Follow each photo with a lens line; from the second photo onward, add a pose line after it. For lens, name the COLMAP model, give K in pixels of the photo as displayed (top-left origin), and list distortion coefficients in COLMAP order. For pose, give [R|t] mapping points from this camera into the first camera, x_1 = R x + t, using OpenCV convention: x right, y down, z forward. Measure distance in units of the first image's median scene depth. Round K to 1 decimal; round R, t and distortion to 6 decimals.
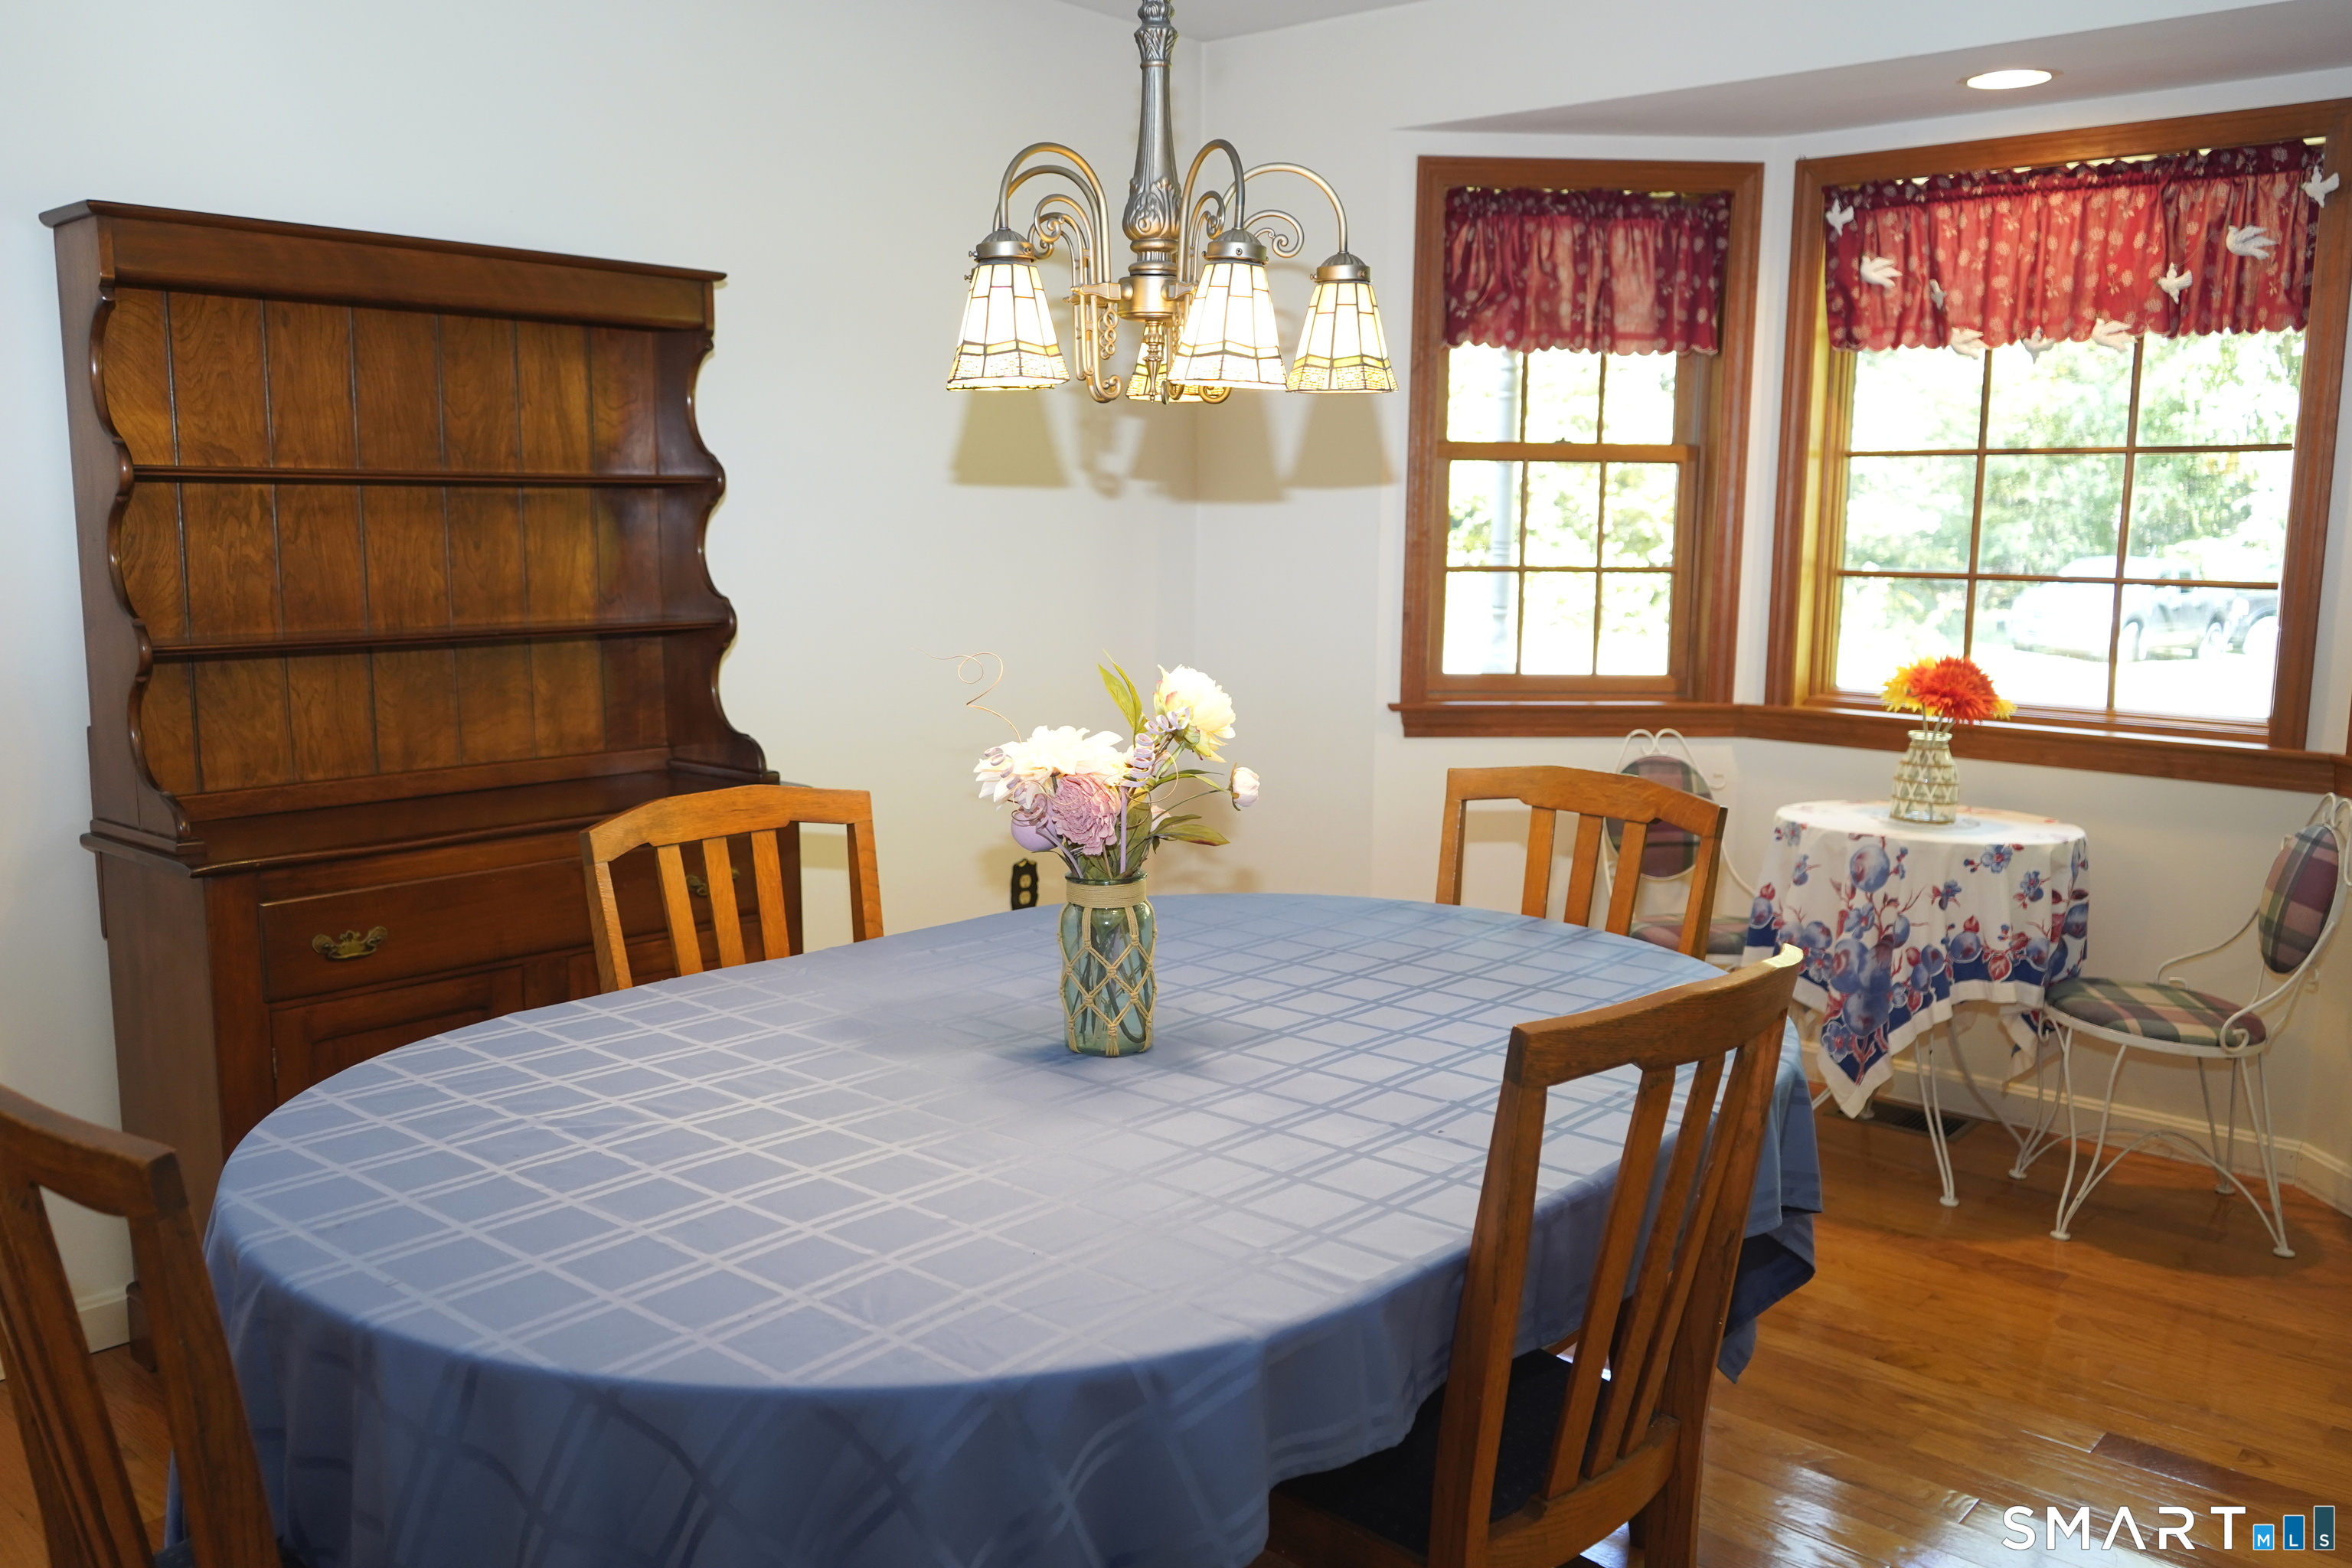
lens RADIAL K [[1887.6, 0, 1177.8], [0, 1887.6, 778.9], [0, 0, 1]] dist [0.014246, -0.006443]
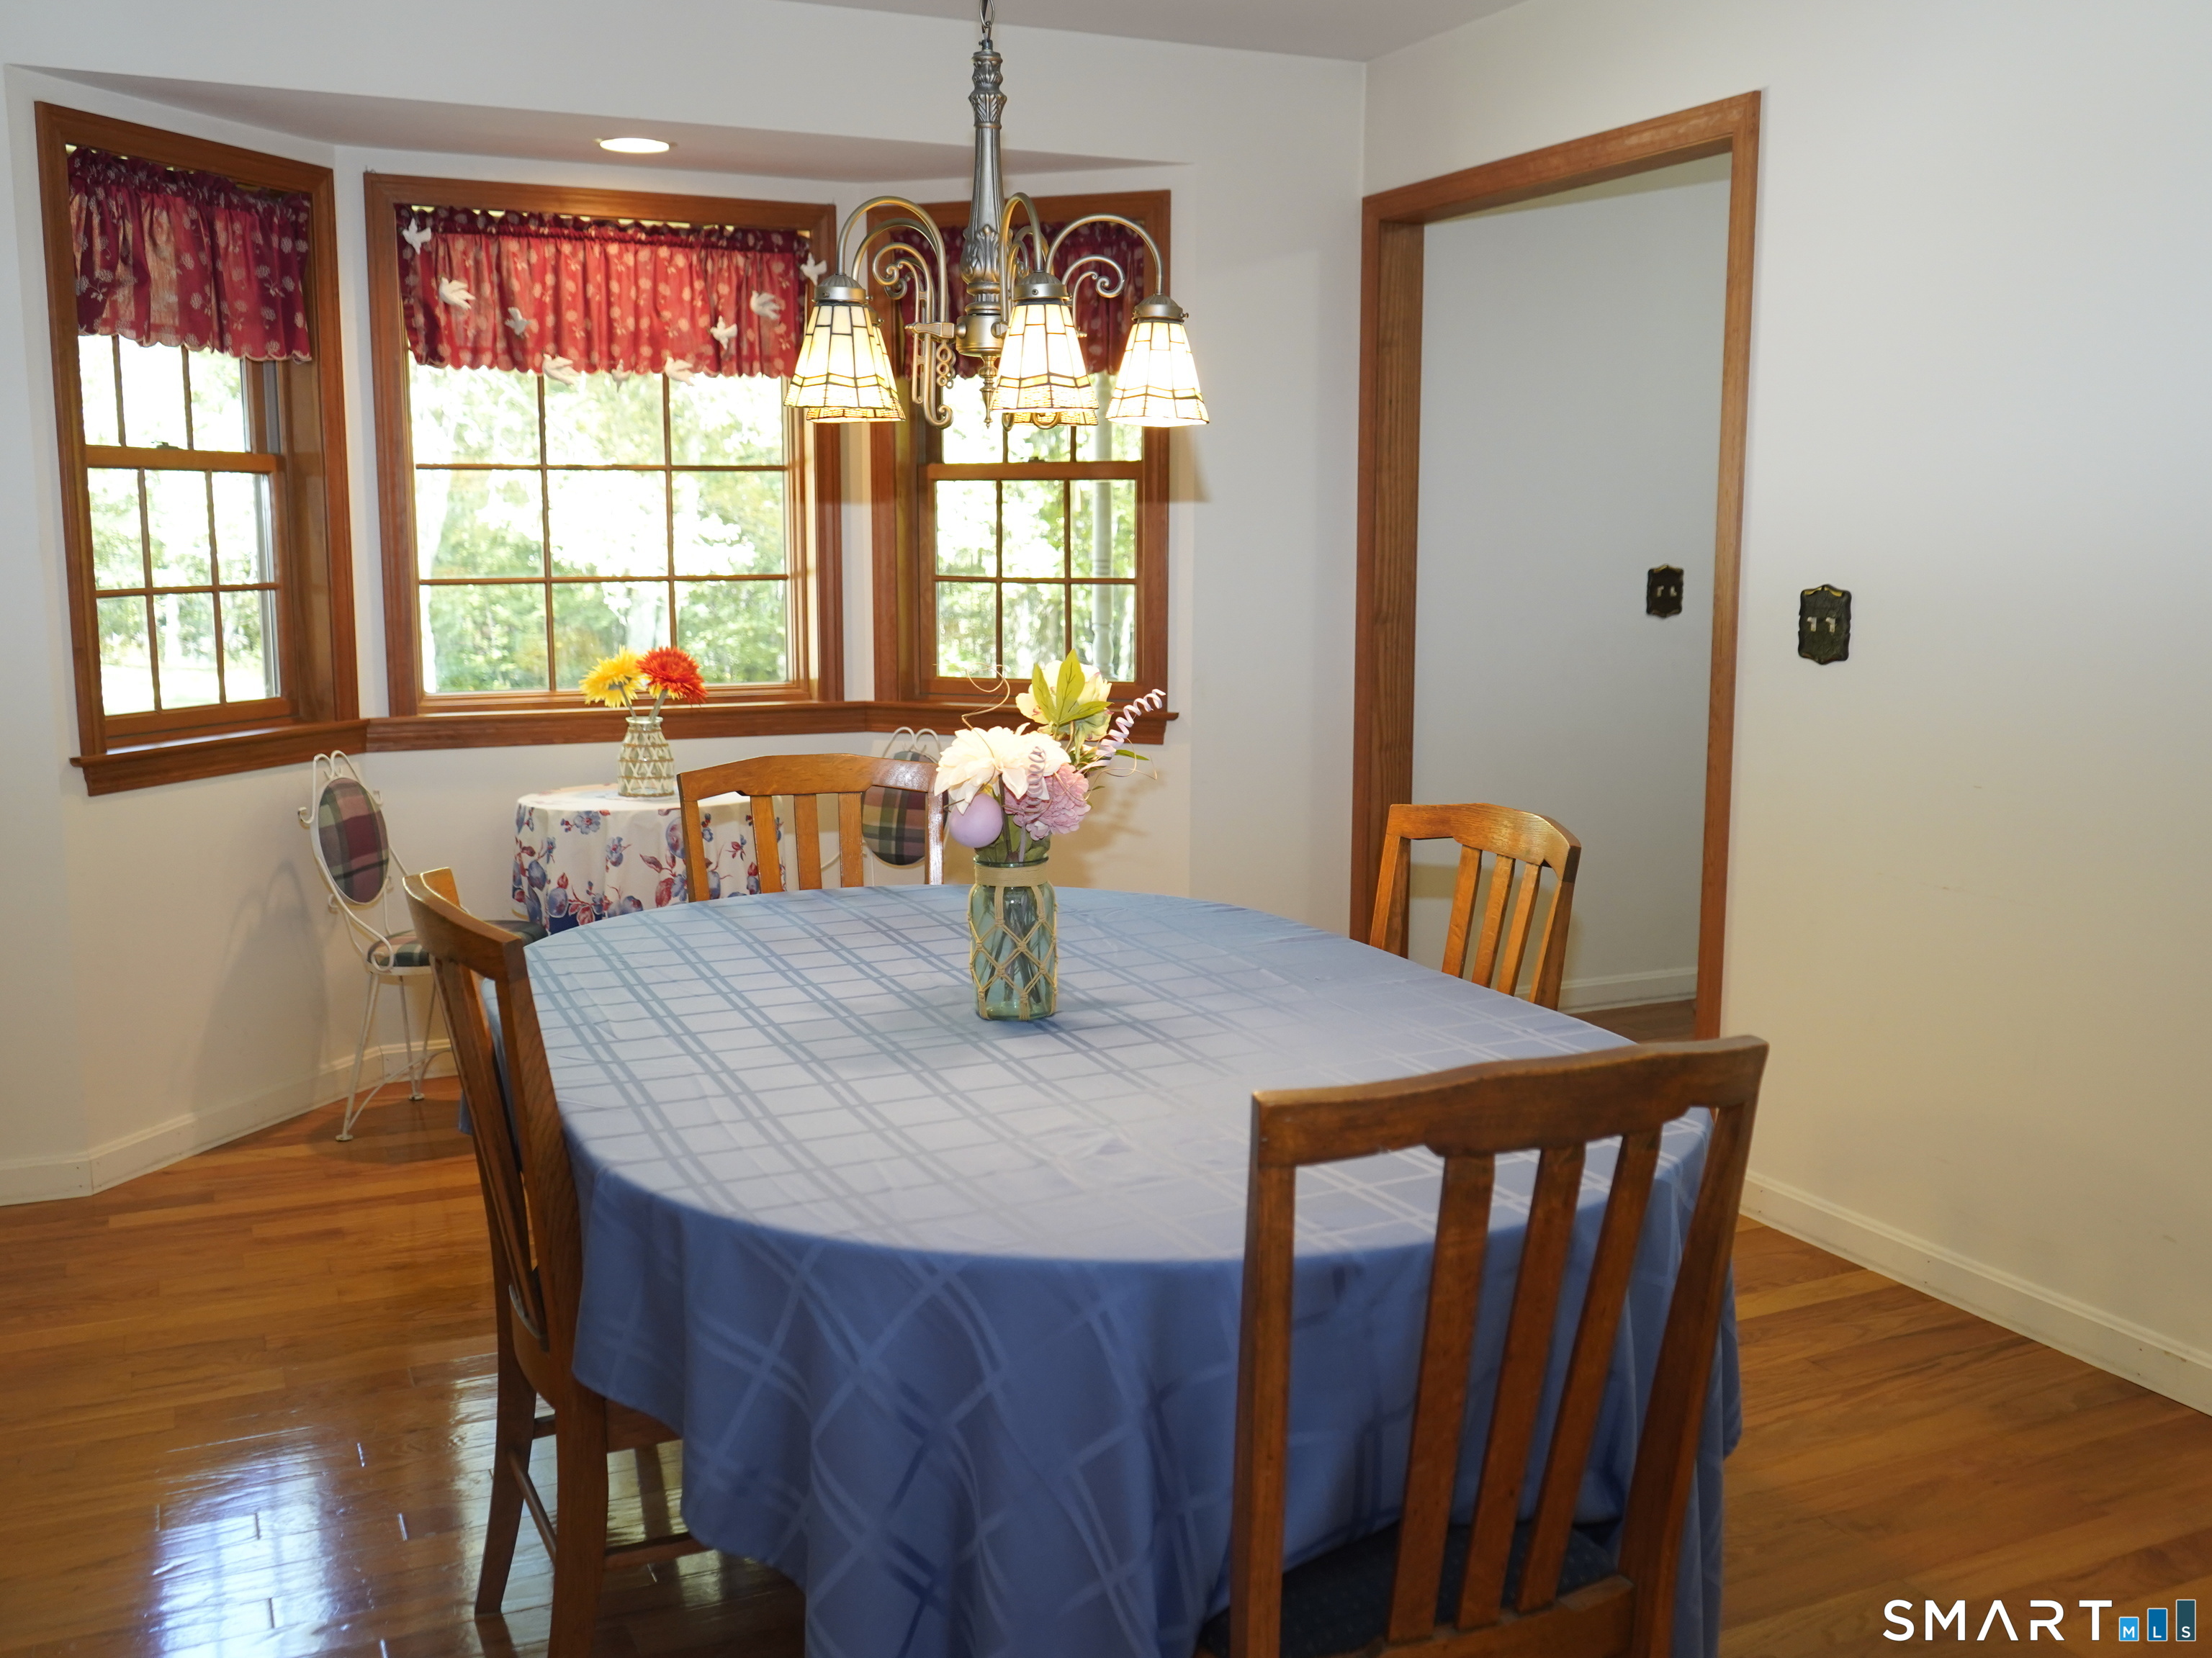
lens RADIAL K [[2026.0, 0, 1107.2], [0, 2026.0, 832.4], [0, 0, 1]] dist [-0.003346, 0.000000]
pose [[0.407219, -0.149356, 0.901036, -0.564588], [0.136238, 0.985435, 0.101774, -0.040092], [-0.903112, 0.081311, 0.421636, 0.234489]]
